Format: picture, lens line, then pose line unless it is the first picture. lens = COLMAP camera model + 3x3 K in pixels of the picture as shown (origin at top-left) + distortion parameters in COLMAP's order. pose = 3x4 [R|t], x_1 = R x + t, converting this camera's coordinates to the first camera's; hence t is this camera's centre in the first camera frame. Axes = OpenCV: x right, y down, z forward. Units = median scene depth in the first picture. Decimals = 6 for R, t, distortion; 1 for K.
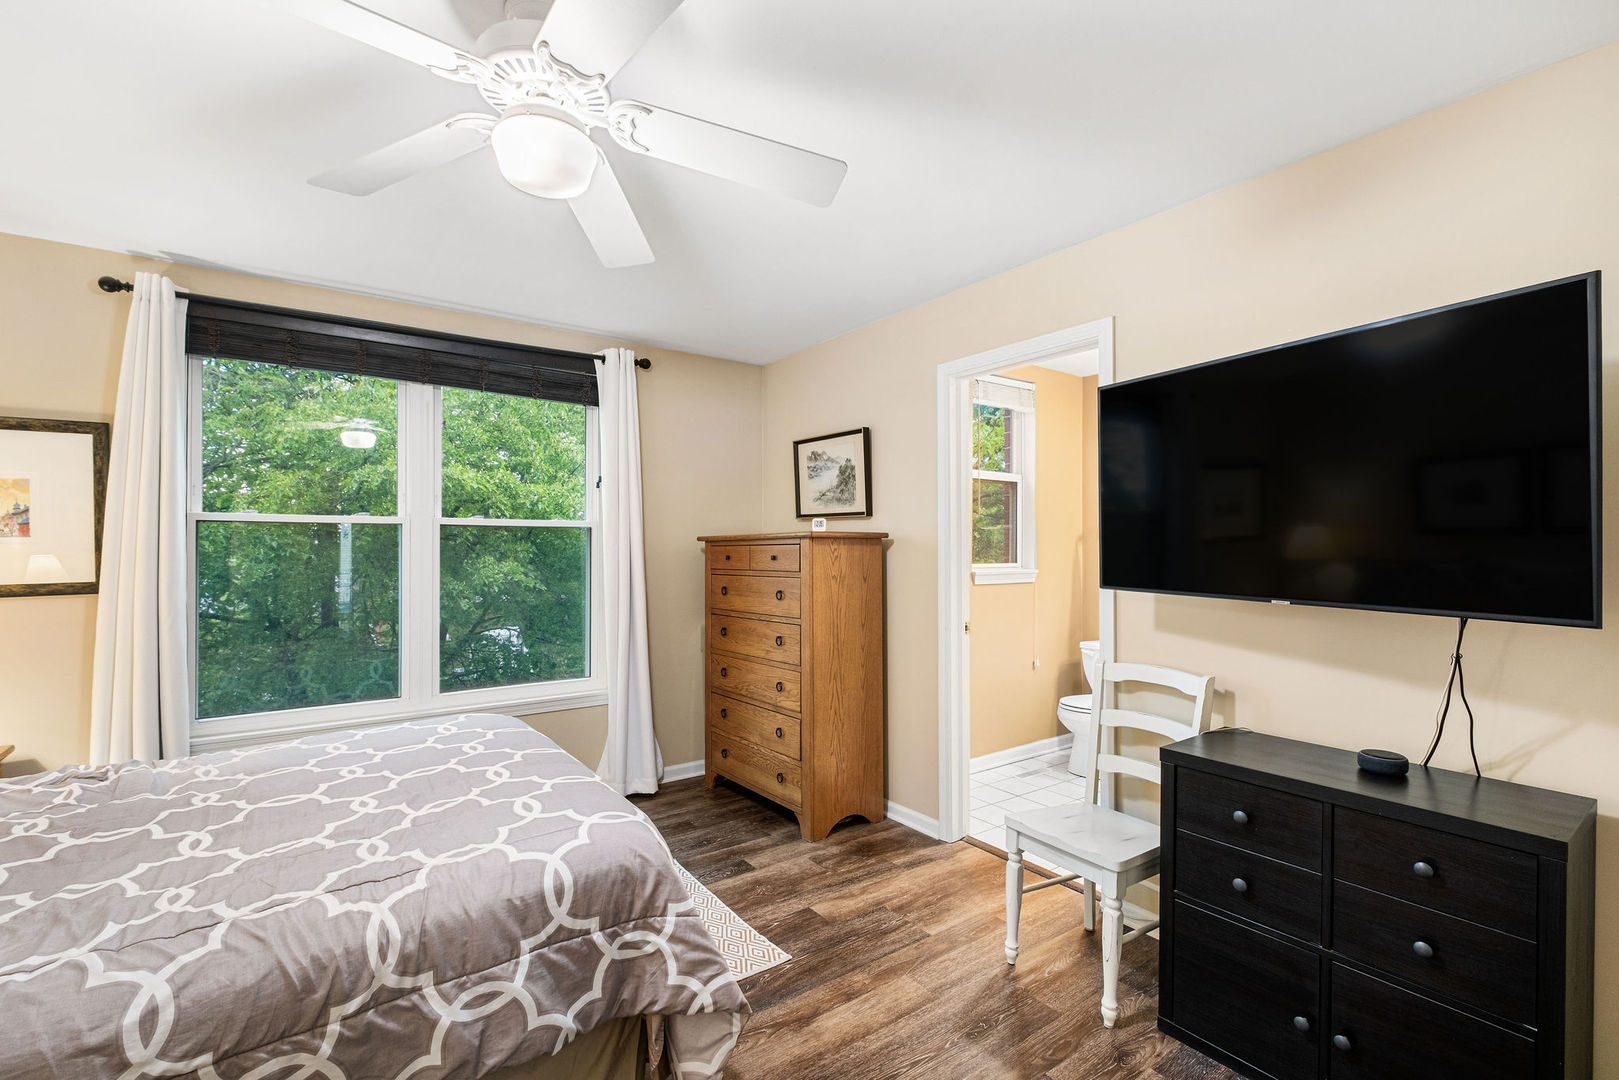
lens RADIAL K [[717.4, 0, 812.2], [0, 717.4, 541.1], [0, 0, 1]] dist [0.000375, -0.004673]
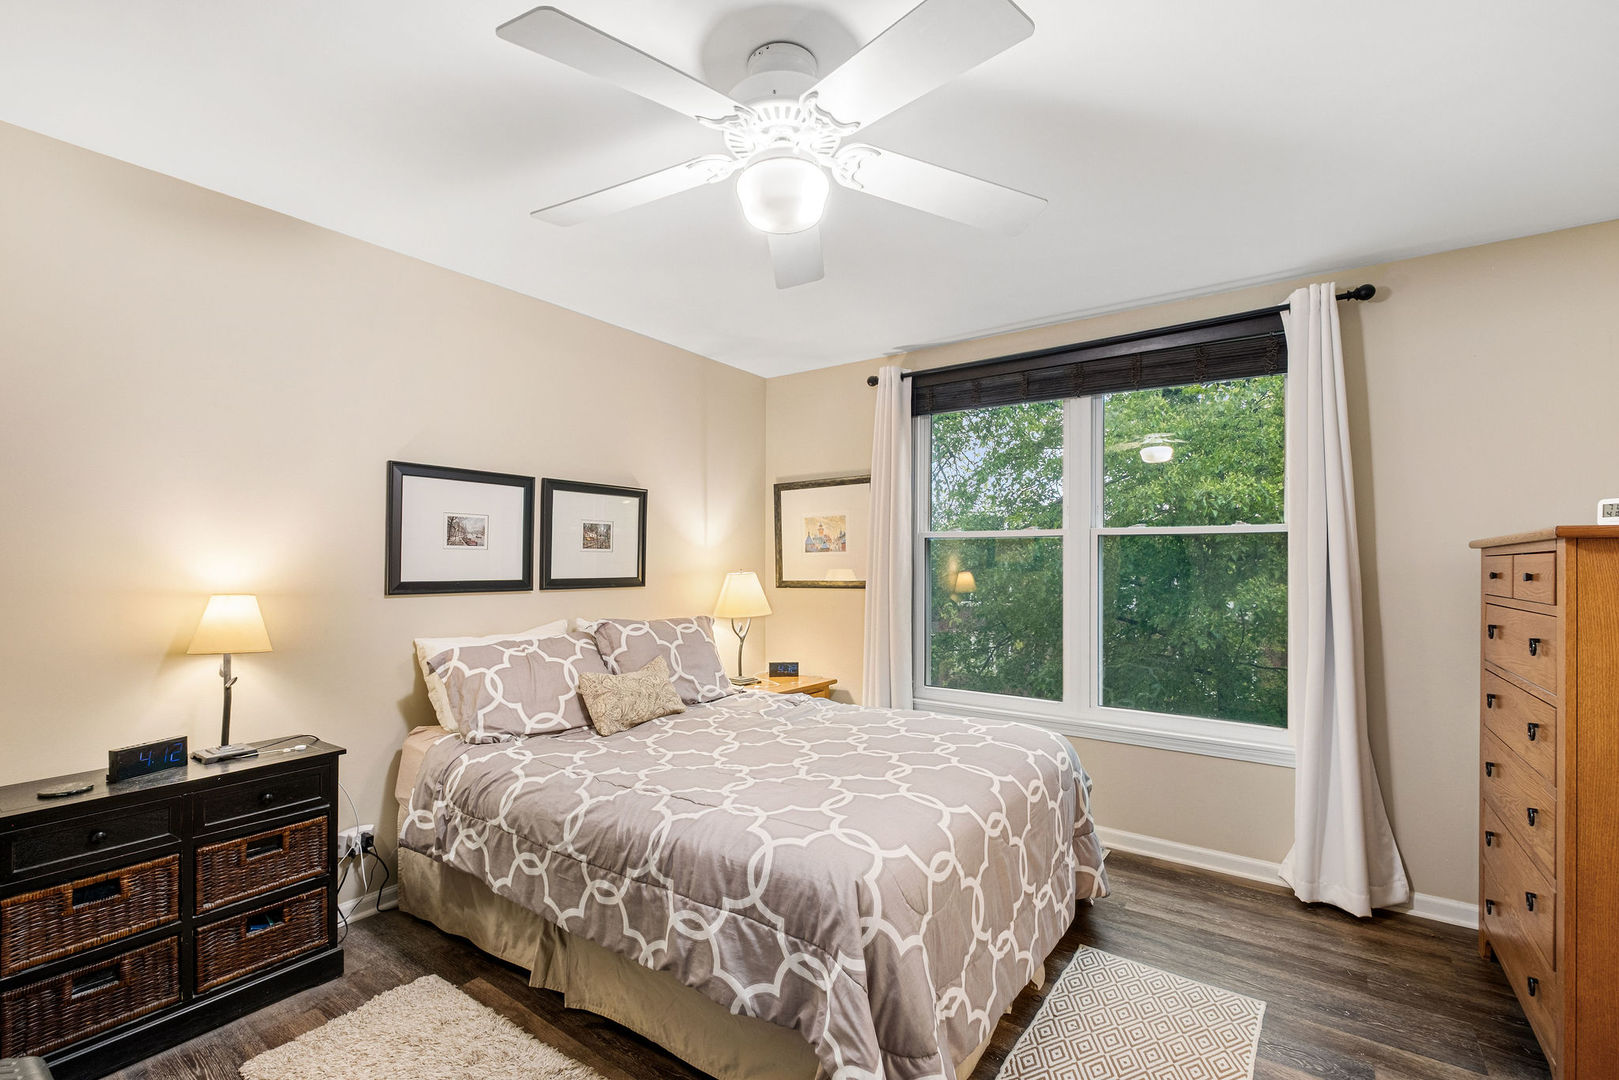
lens RADIAL K [[717.4, 0, 808.3], [0, 717.4, 555.9], [0, 0, 1]] dist [0.000375, -0.004673]
pose [[0.297673, -0.004655, -0.954657, 0.657663], [0.006670, 0.999974, -0.002797, 0.012050], [0.954645, -0.005535, 0.297696, 0.703348]]
